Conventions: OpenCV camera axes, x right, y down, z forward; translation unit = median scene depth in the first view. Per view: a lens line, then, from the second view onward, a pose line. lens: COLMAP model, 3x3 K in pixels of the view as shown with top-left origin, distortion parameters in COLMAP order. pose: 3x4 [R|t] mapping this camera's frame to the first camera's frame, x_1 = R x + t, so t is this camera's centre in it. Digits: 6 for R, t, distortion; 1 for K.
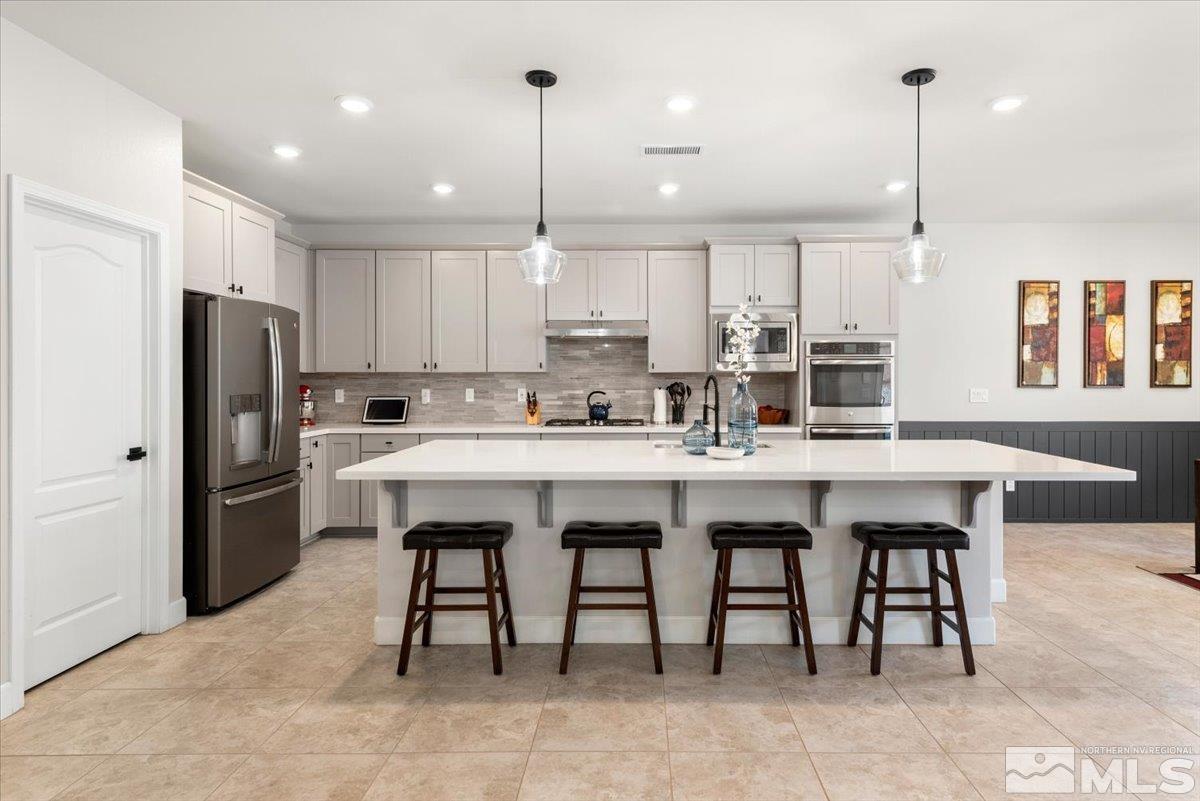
lens RADIAL K [[652.3, 0, 631.6], [0, 652.3, 381.2], [0, 0, 1]] dist [0.014731, -0.003655]
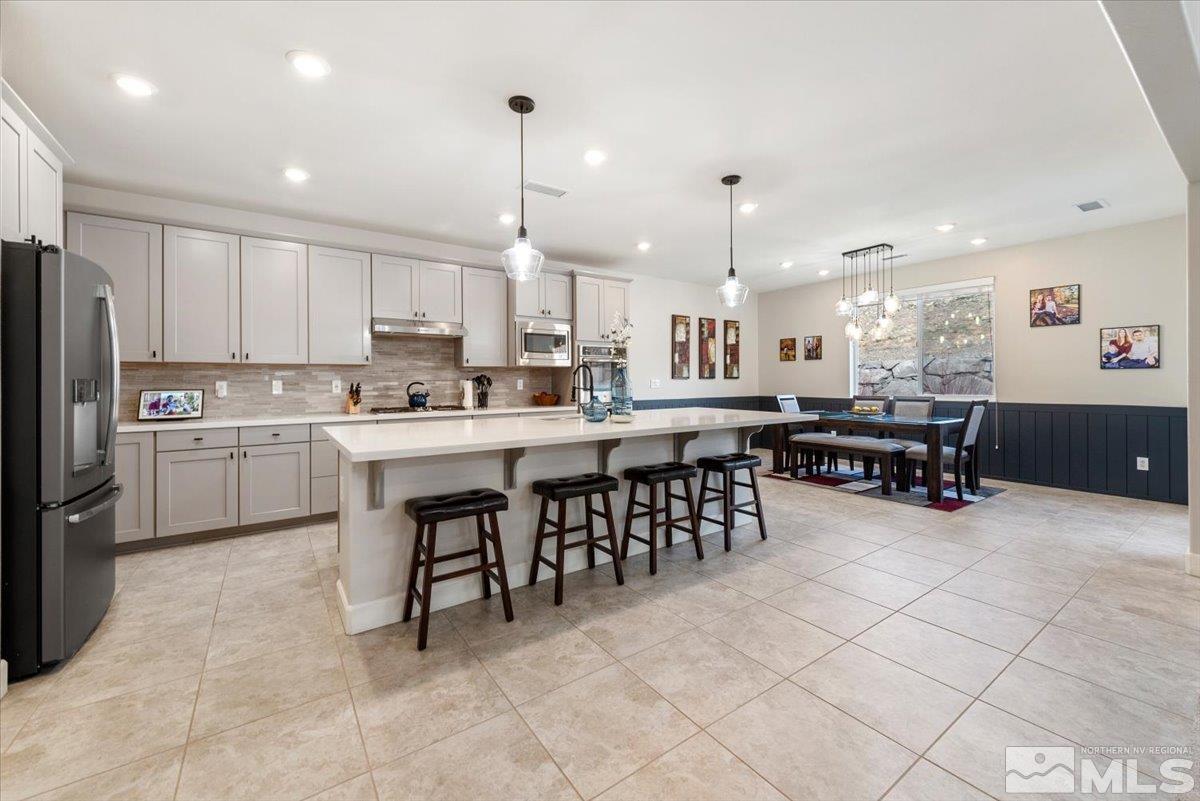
lens RADIAL K [[476.1, 0, 601.1], [0, 476.1, 385.8], [0, 0, 1]] dist [0.004647, -0.002384]
pose [[0.815485, -0.010642, 0.578681, -0.280581], [0.007885, 0.999942, 0.007279, 0.018714], [-0.578725, -0.001373, 0.815522, 0.120835]]
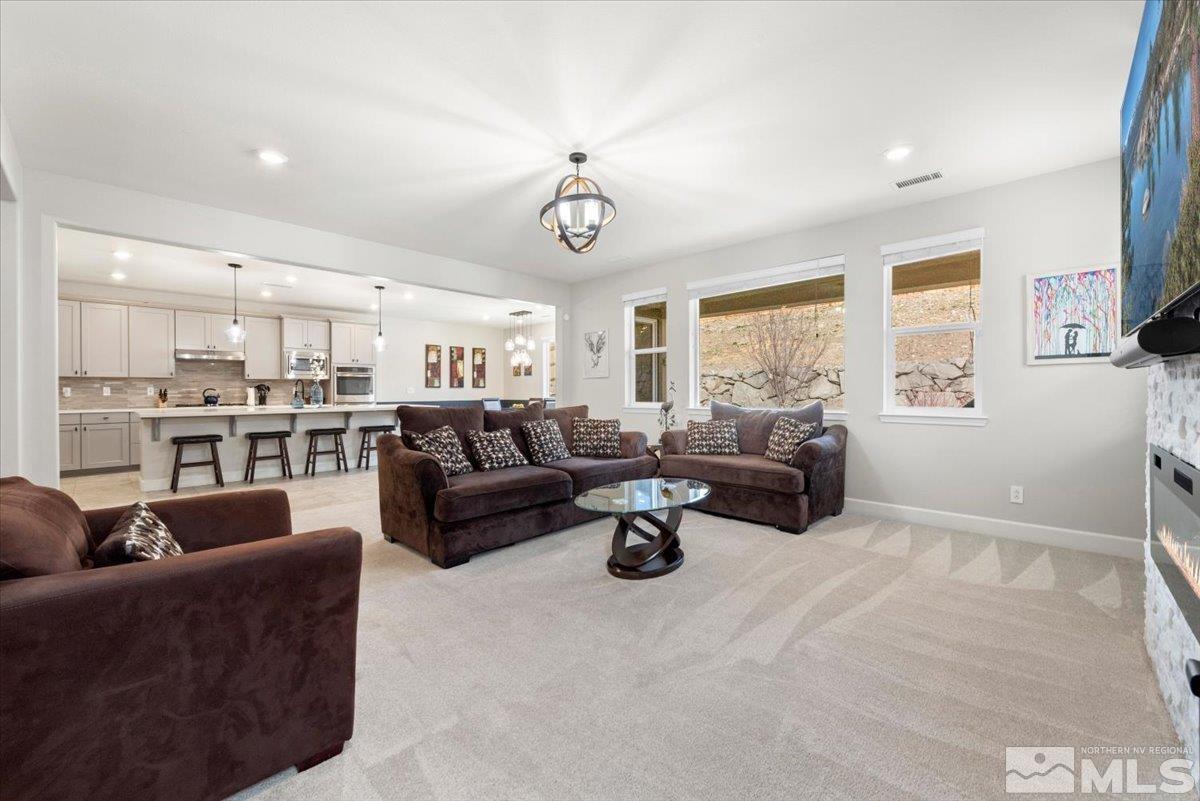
lens RADIAL K [[476.1, 0, 606.0], [0, 476.1, 395.3], [0, 0, 1]] dist [0.004647, -0.002384]
pose [[0.677370, -0.009506, 0.735581, -0.295223], [0.005681, 0.999954, 0.007691, 0.031047], [-0.735620, -0.001030, 0.677393, -0.773792]]
